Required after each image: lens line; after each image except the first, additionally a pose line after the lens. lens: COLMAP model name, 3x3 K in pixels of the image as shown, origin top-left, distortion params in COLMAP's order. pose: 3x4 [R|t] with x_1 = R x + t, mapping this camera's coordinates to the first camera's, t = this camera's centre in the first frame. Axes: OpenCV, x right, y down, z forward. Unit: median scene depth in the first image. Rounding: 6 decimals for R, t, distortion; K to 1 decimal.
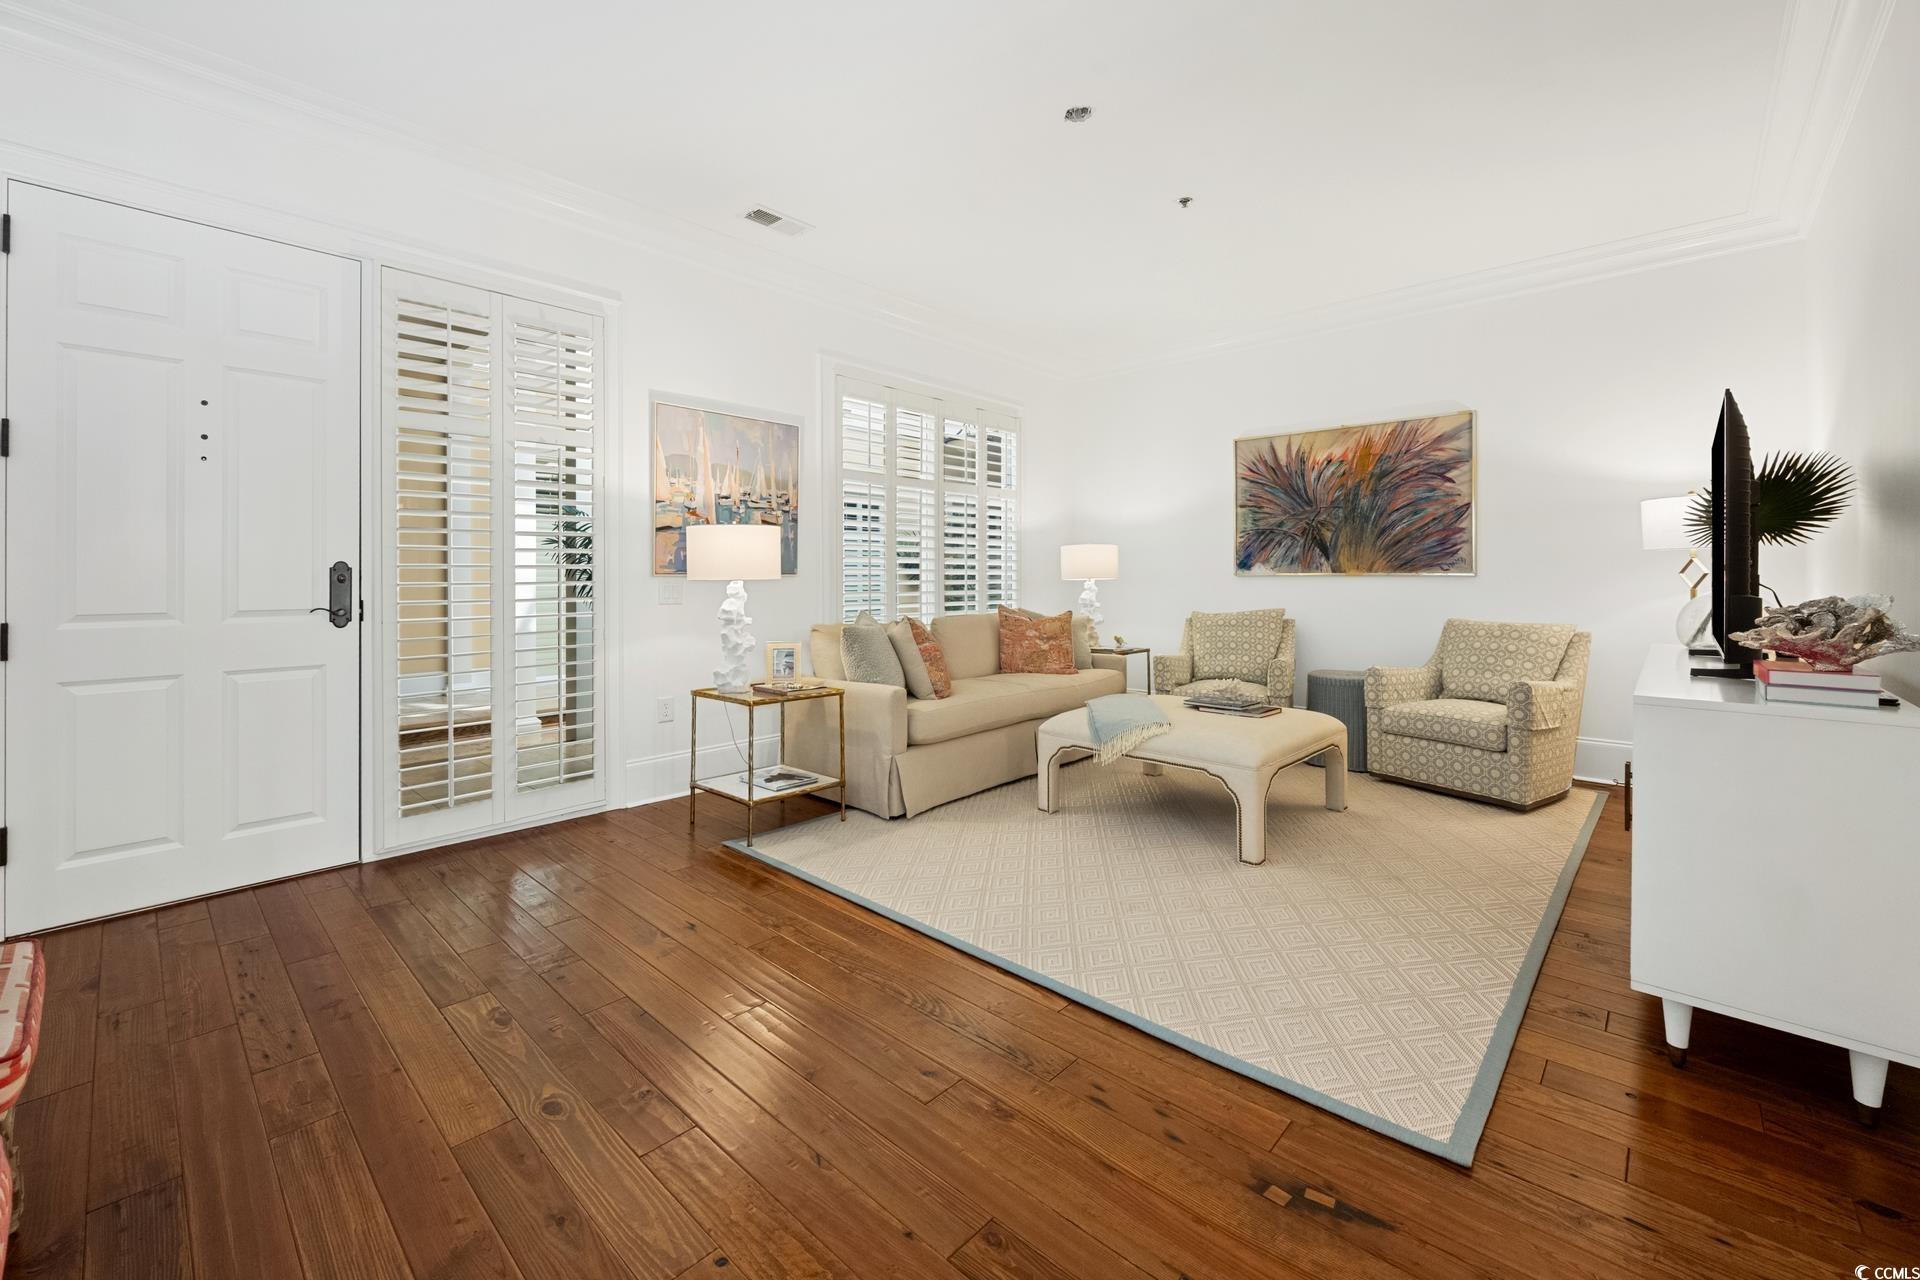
lens RADIAL K [[782.0, 0, 954.4], [0, 782.0, 573.9], [0, 0, 1]] dist [0.001079, 0.000006]
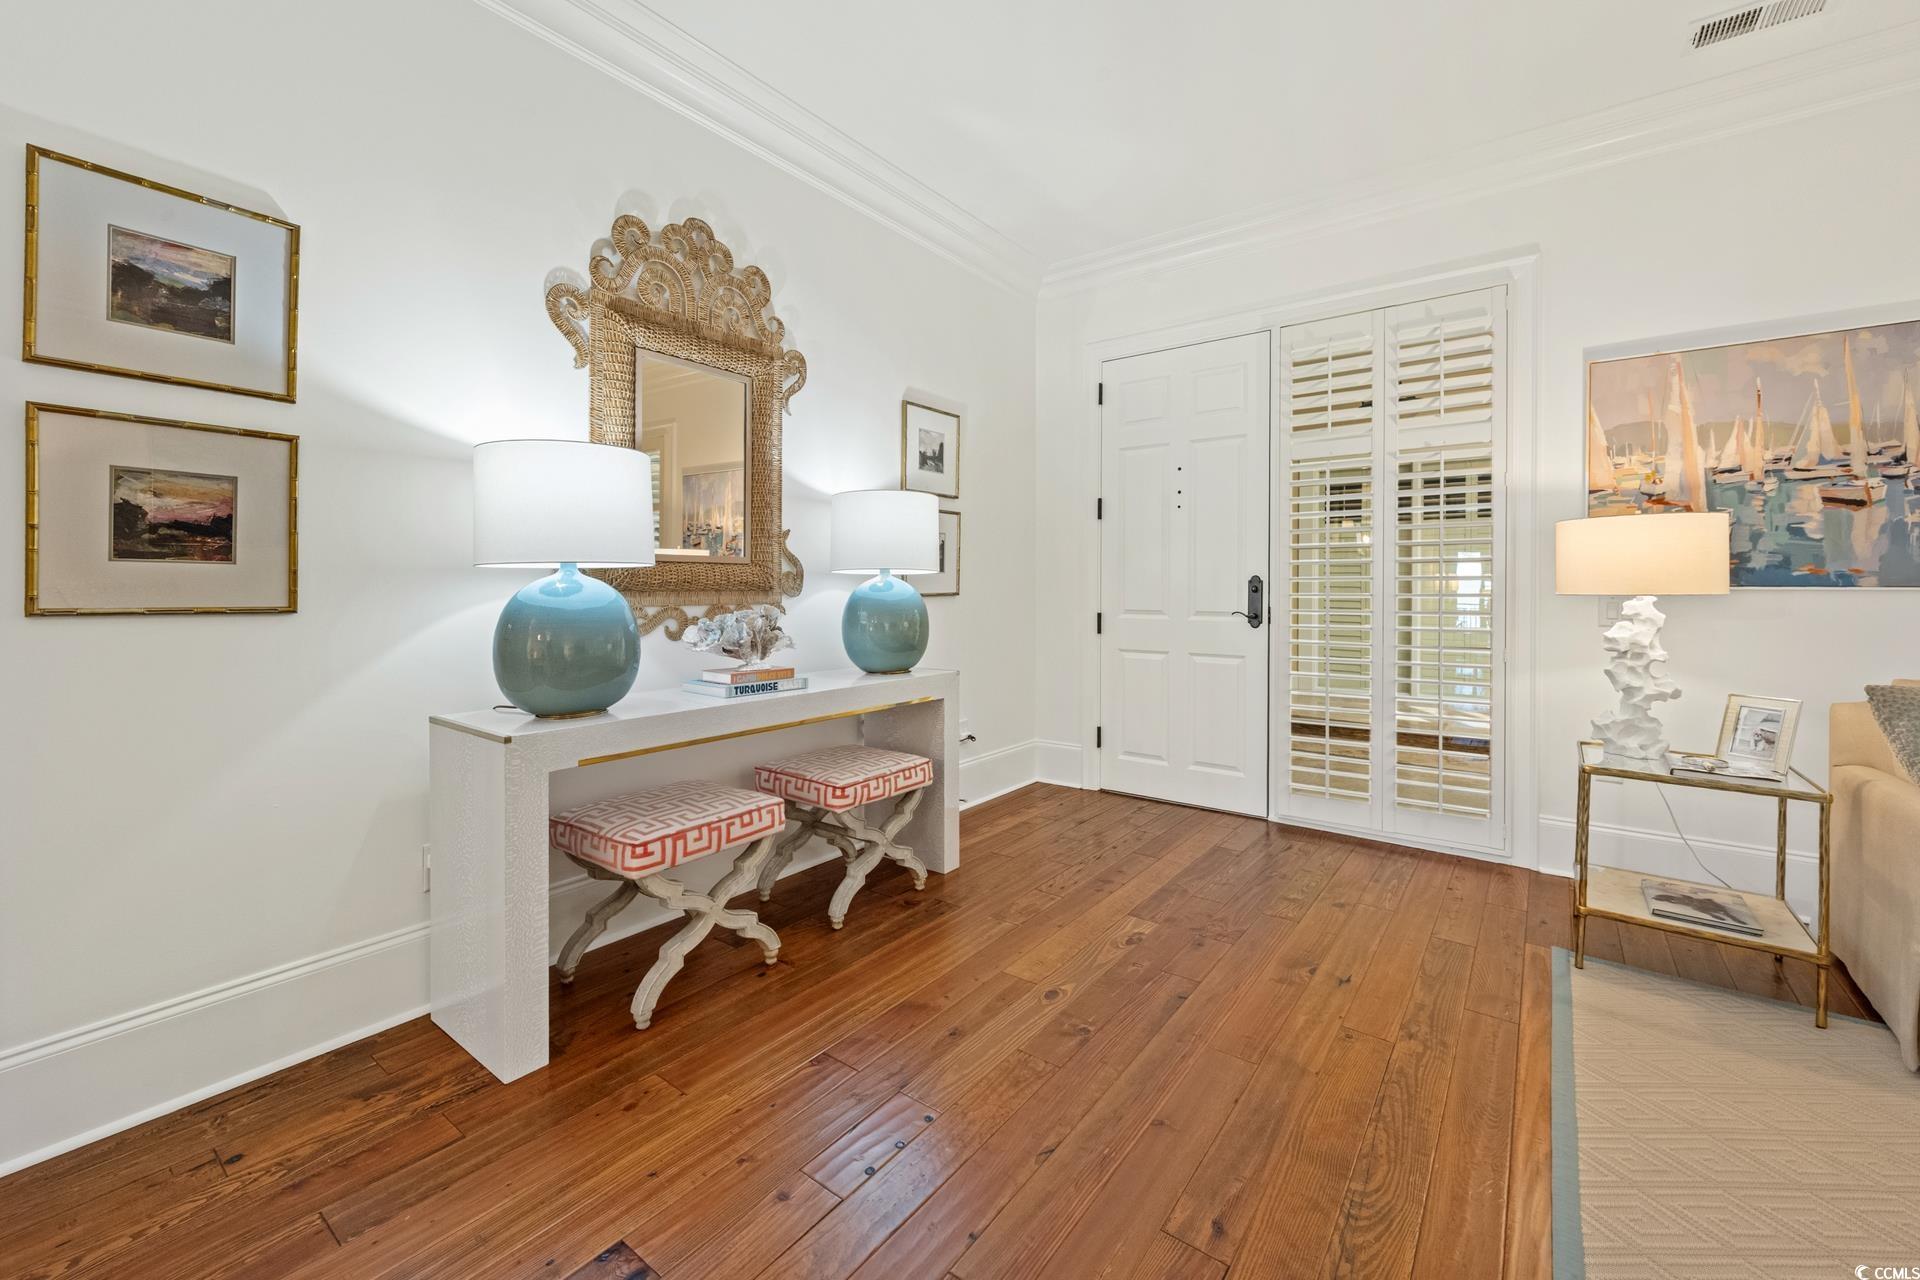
lens RADIAL K [[782.0, 0, 952.7], [0, 782.0, 589.2], [0, 0, 1]] dist [0.001079, 0.000006]
pose [[0.097349, 0.006091, -0.995232, 0.290042], [-0.001962, 0.999981, 0.005928, -0.000187], [0.995248, 0.001375, 0.097359, 0.268981]]
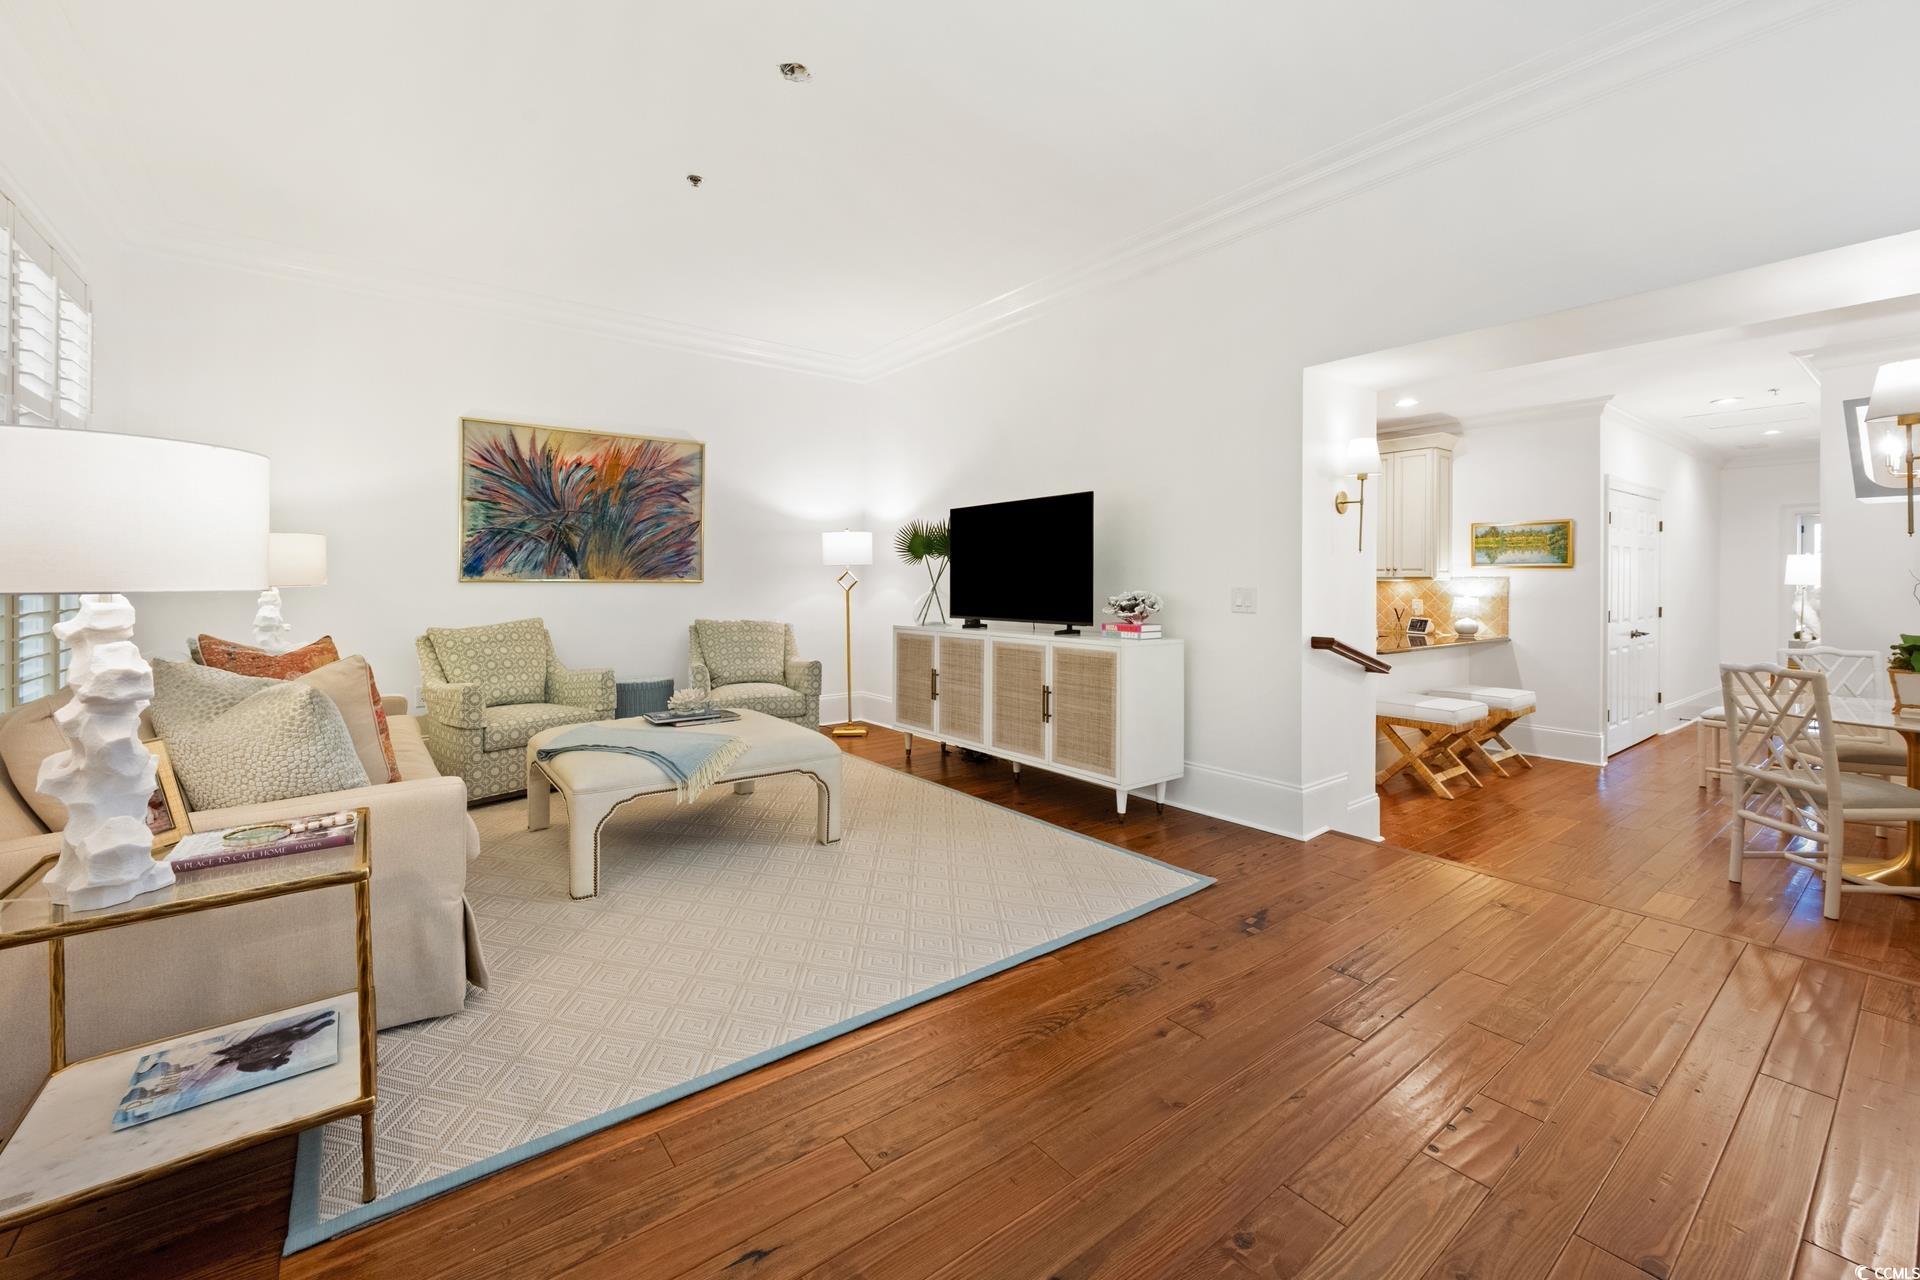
lens RADIAL K [[782.0, 0, 950.9], [0, 782.0, 580.5], [0, 0, 1]] dist [0.001079, 0.000006]
pose [[0.166225, 0.003304, 0.986082, -0.476061], [-0.002793, 0.999992, -0.002879, 0.002123], [-0.986084, -0.002275, 0.166233, 0.452477]]
